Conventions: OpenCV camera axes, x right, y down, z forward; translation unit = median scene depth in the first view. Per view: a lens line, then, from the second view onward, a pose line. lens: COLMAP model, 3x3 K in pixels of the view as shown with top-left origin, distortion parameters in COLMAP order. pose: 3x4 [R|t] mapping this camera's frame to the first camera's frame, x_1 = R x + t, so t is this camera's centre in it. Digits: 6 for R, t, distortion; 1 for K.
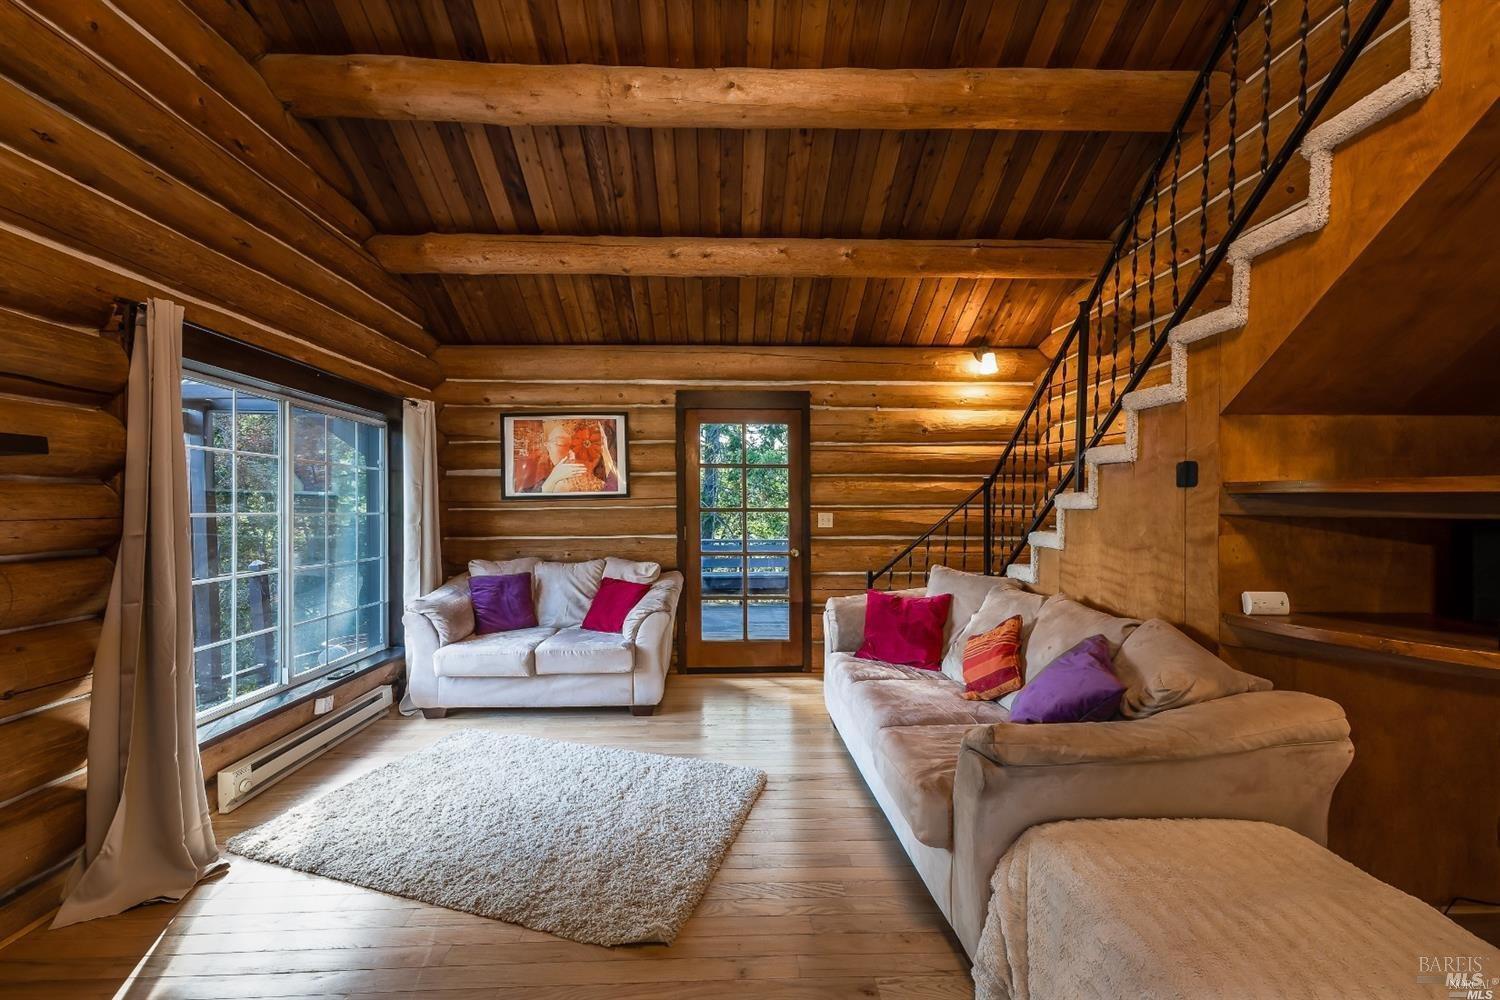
lens RADIAL K [[597.3, 0, 741.2], [0, 597.3, 511.7], [0, 0, 1]] dist [0.015360, 0.000105]
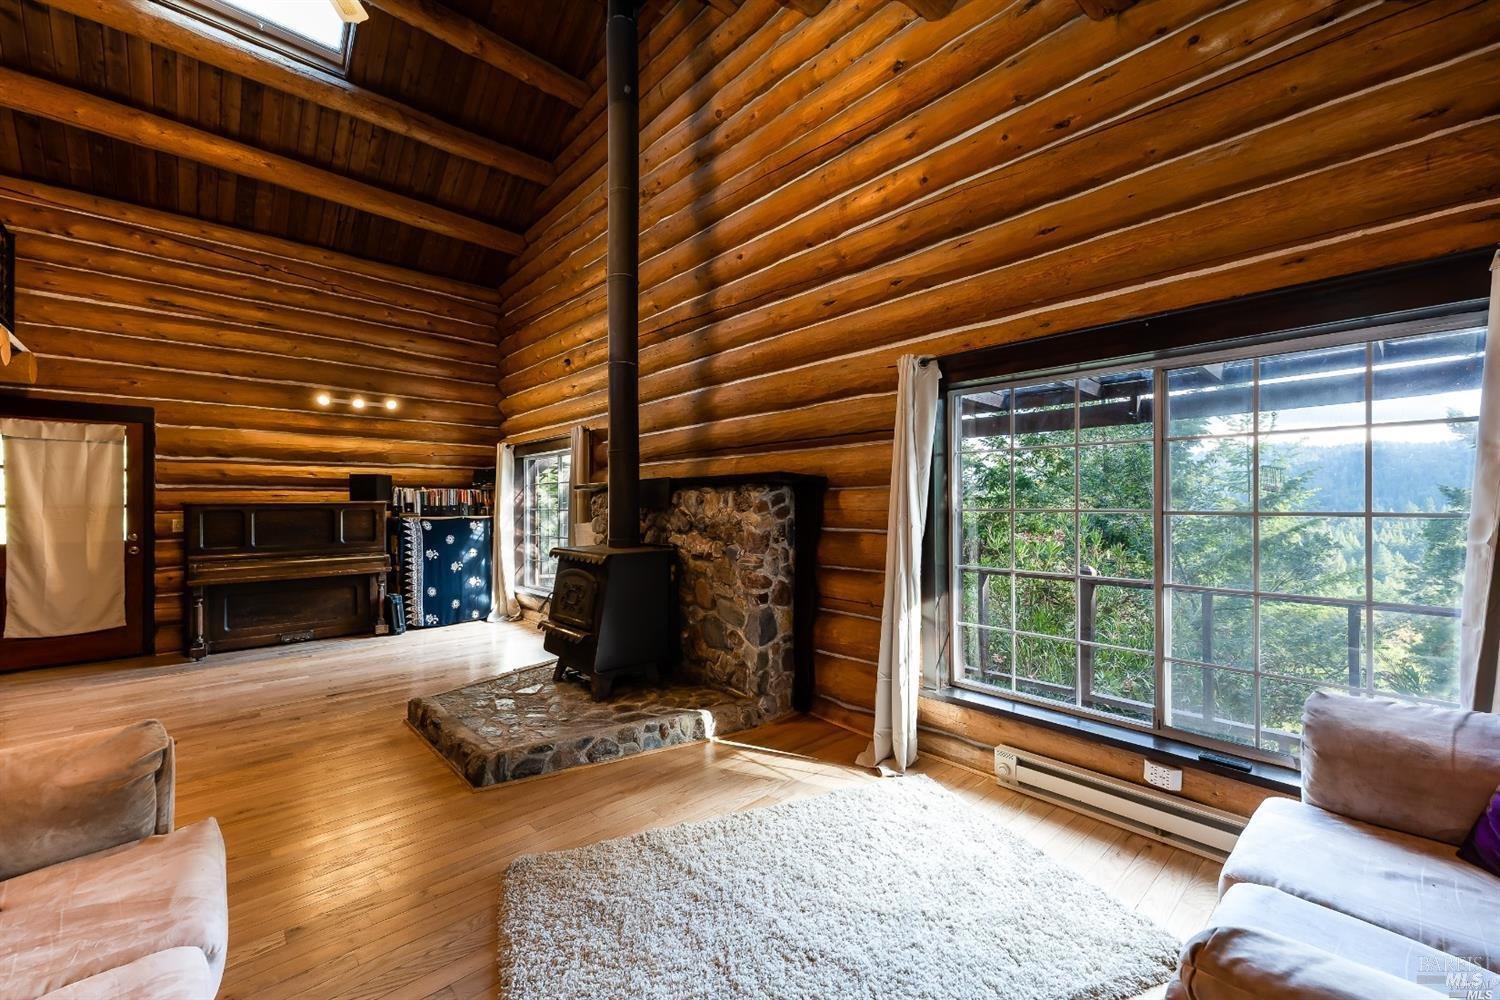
lens RADIAL K [[597.3, 0, 741.2], [0, 597.3, 511.7], [0, 0, 1]] dist [0.015360, 0.000105]
pose [[-0.765157, 0.012818, -0.643716, 0.120371], [0.001291, 0.999830, 0.018374, -0.008017], [0.643842, 0.013228, -0.765044, 0.943315]]
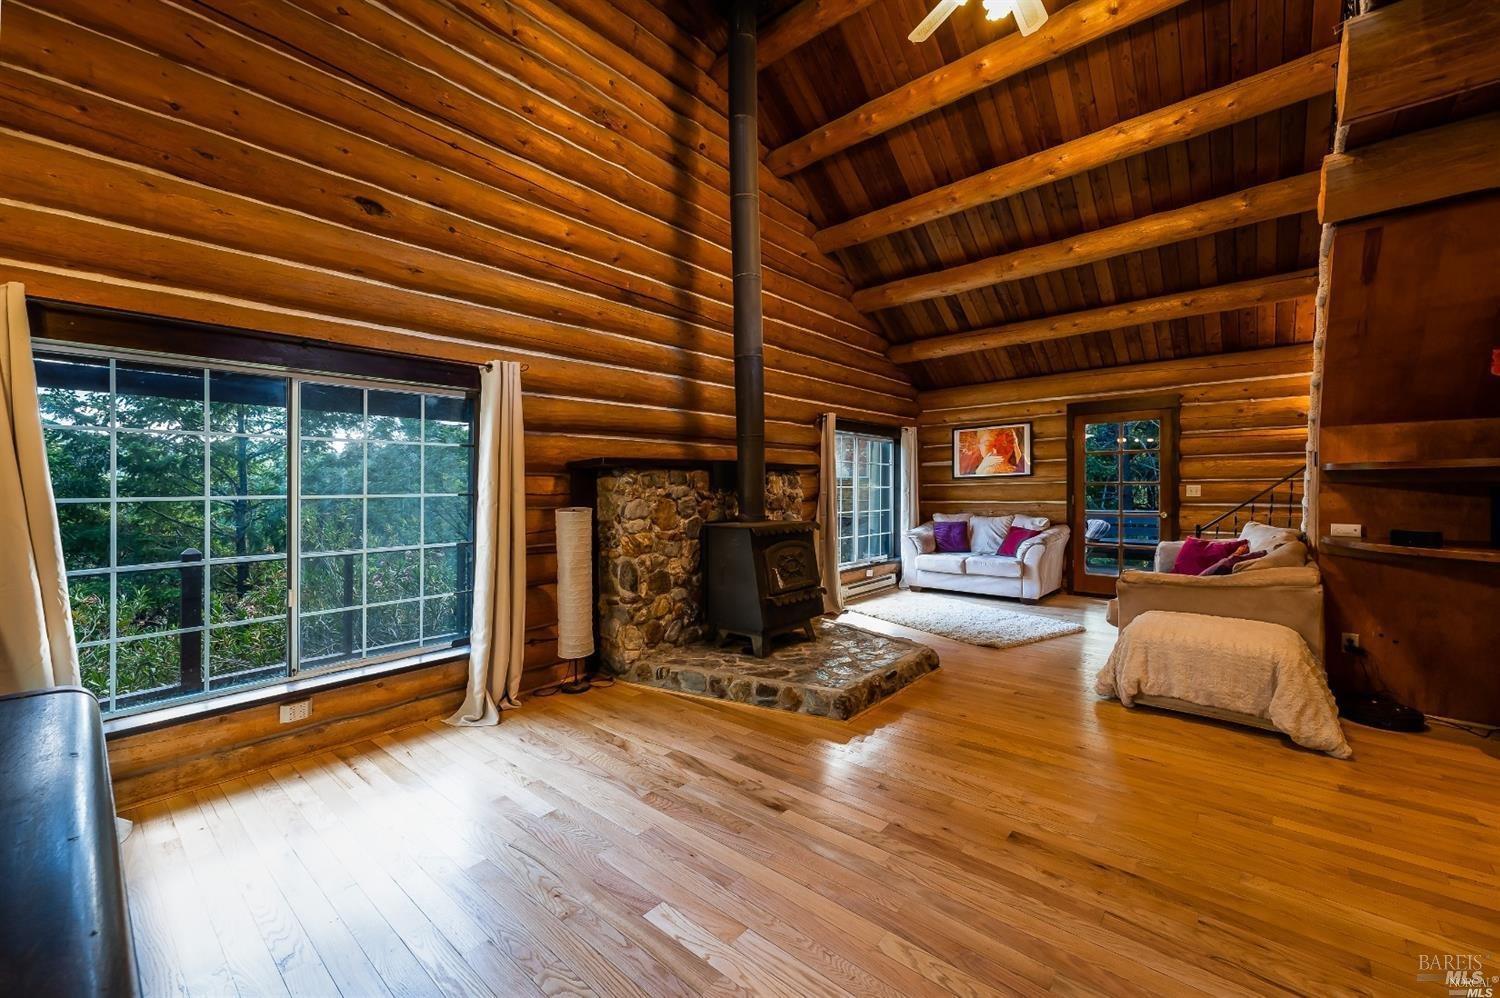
lens RADIAL K [[597.3, 0, 741.2], [0, 597.3, 510.7], [0, 0, 1]] dist [0.015360, 0.000105]
pose [[0.729124, 0.021115, -0.684056, 0.364907], [0.002367, 0.999440, 0.033373, 0.012662], [0.684378, -0.025952, 0.728666, -0.725953]]
